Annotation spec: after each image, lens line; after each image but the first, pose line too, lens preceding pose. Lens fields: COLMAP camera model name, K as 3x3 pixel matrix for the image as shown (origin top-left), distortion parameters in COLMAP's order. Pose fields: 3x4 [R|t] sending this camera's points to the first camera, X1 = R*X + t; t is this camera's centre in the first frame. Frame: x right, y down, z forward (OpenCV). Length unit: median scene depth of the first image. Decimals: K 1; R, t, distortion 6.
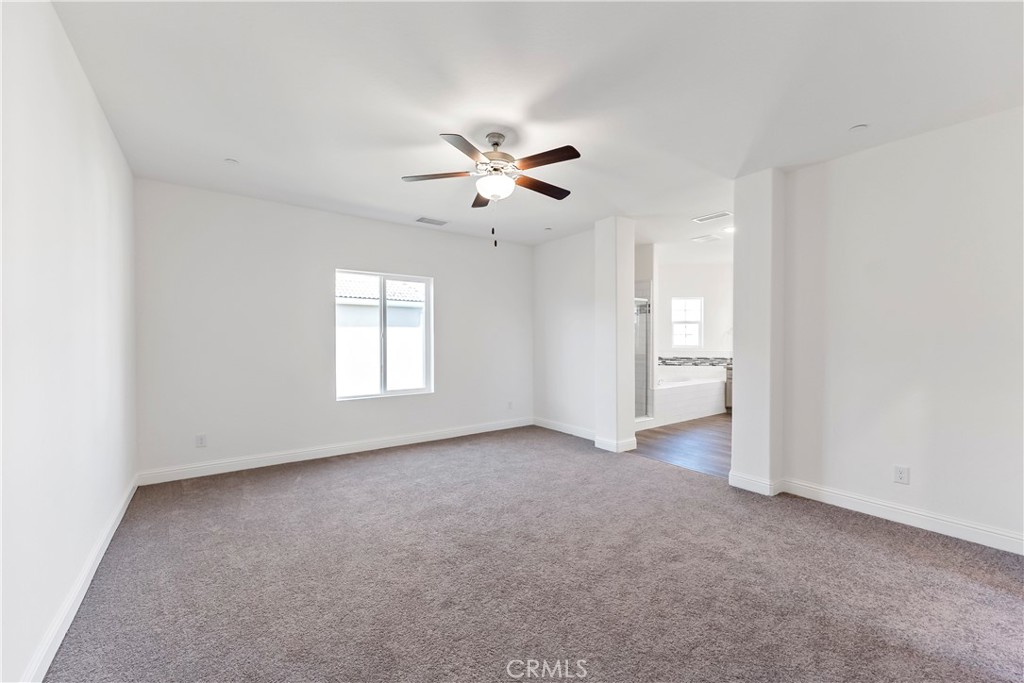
lens RADIAL K [[420.9, 0, 516.3], [0, 420.9, 346.0], [0, 0, 1]] dist [0.043316, 0.000211]
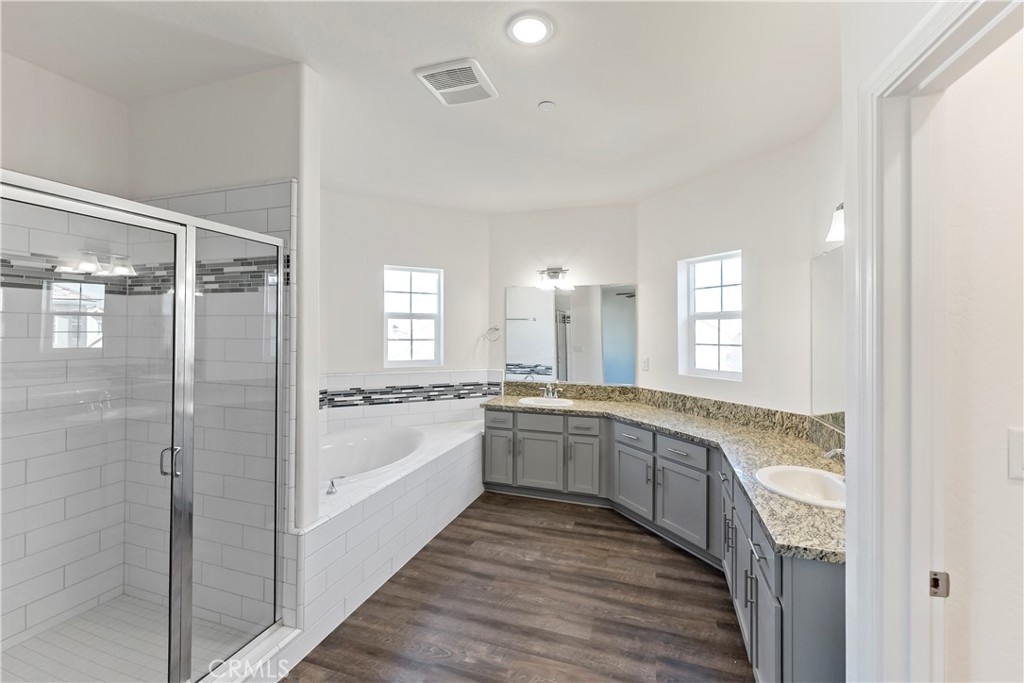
lens RADIAL K [[420.9, 0, 517.0], [0, 420.9, 335.5], [0, 0, 1]] dist [0.043316, 0.000211]
pose [[0.824119, 0.000325, 0.566417, 0.220659], [-0.000189, 1.000000, -0.000299, -0.032664], [-0.566417, 0.000139, 0.824119, 0.518648]]
